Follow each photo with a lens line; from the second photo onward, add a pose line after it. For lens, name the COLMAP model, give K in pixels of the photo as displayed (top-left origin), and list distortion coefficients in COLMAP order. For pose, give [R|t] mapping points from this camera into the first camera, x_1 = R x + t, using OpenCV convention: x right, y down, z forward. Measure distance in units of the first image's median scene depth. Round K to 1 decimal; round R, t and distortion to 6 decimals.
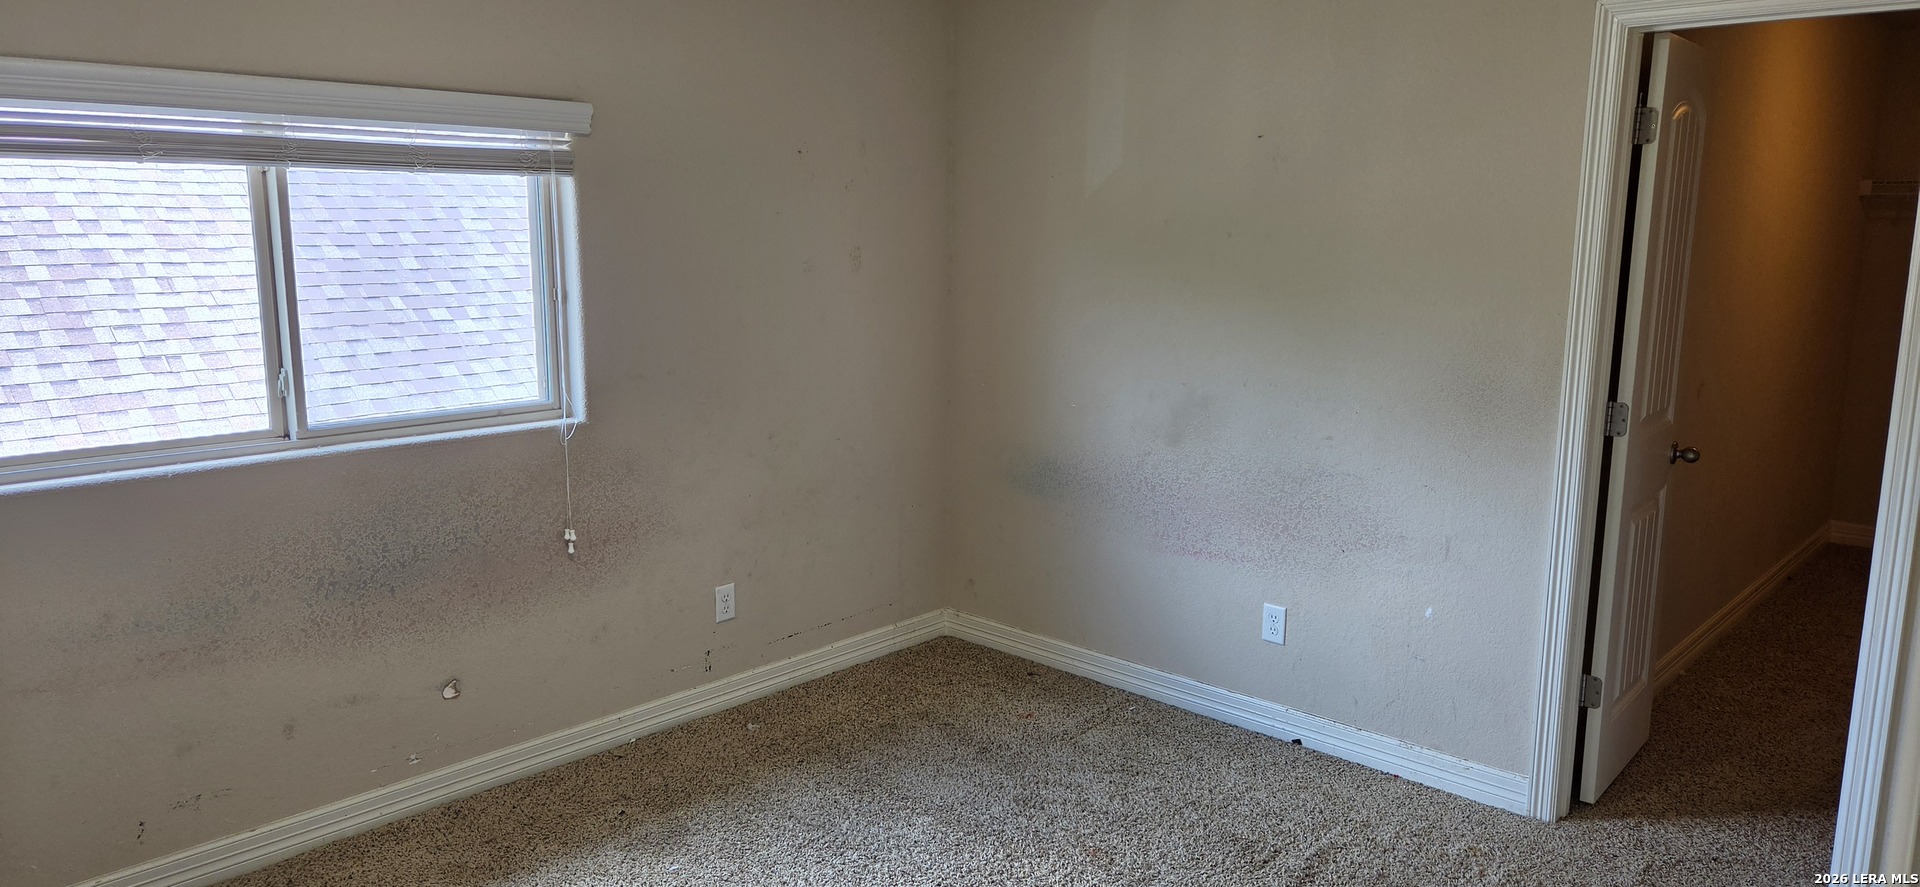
lens RADIAL K [[1295.2, 0, 960.0], [0, 1295.2, 443.5], [0, 0, 1]] dist [0.087632, -0.001041]
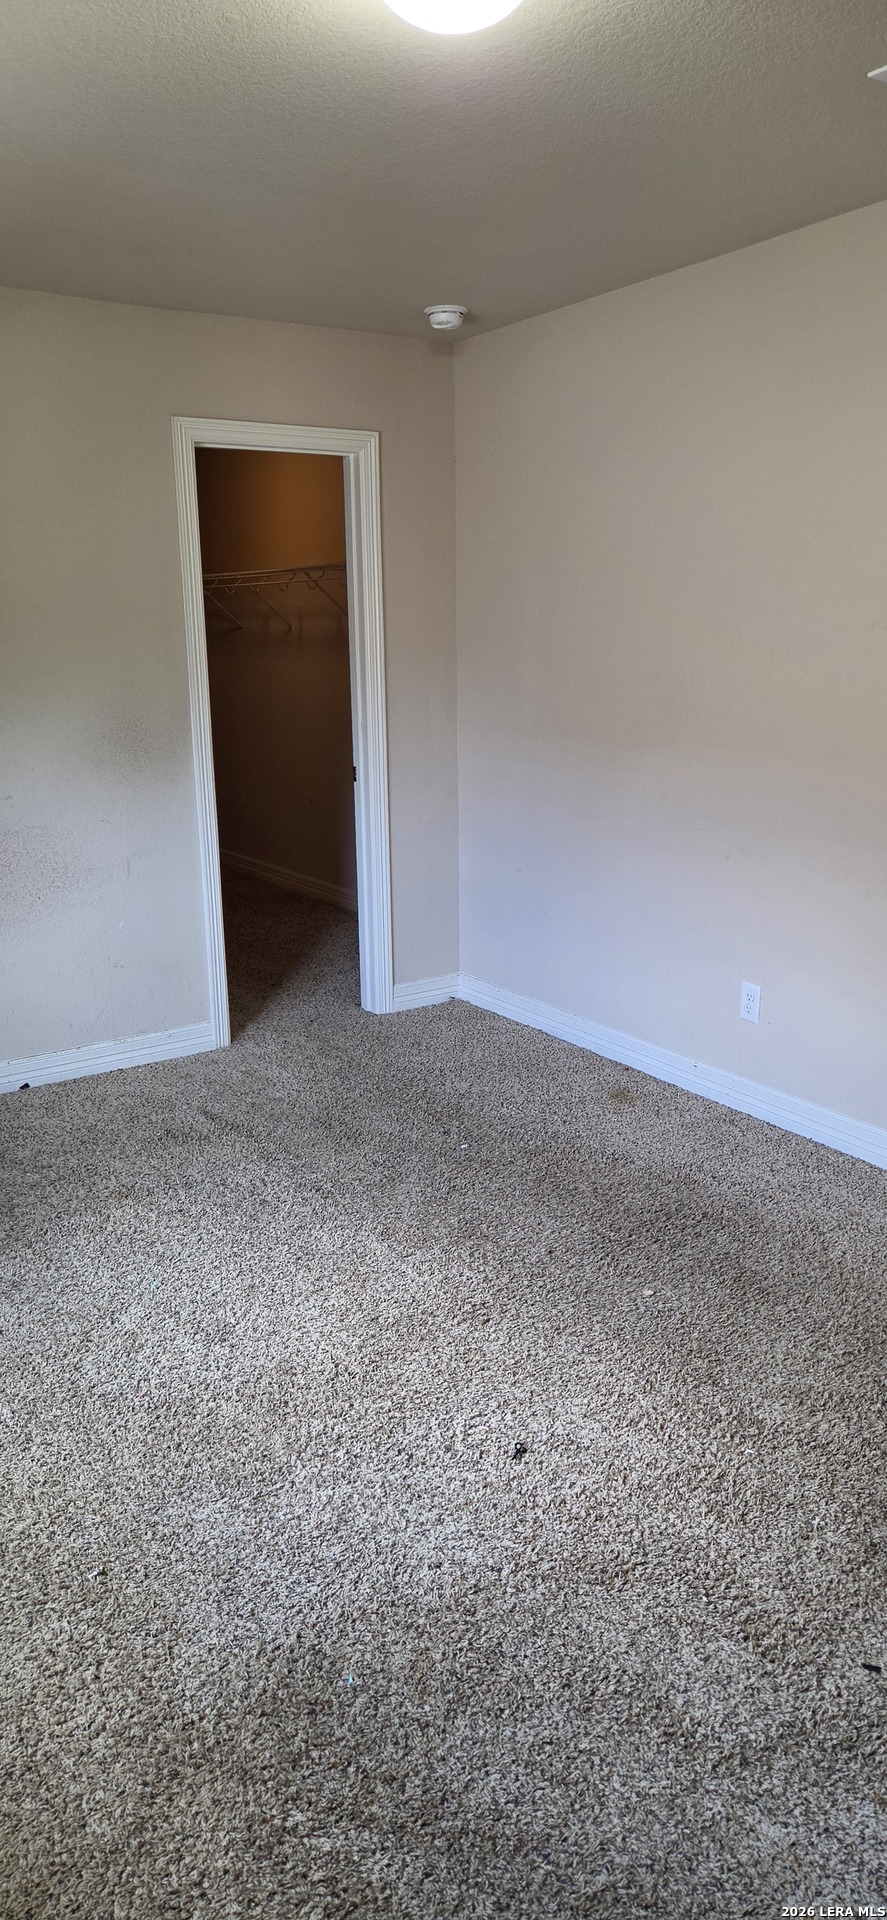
lens RADIAL K [[1295.2, 0, 443.5], [0, 1295.2, 960.0], [0, 0, 1]] dist [0.087632, -0.001041]
pose [[0.228981, -0.250801, 0.940567, -0.729293], [0.189221, 0.959276, 0.209724, -0.036434], [-0.954863, 0.129952, 0.267113, 0.415864]]
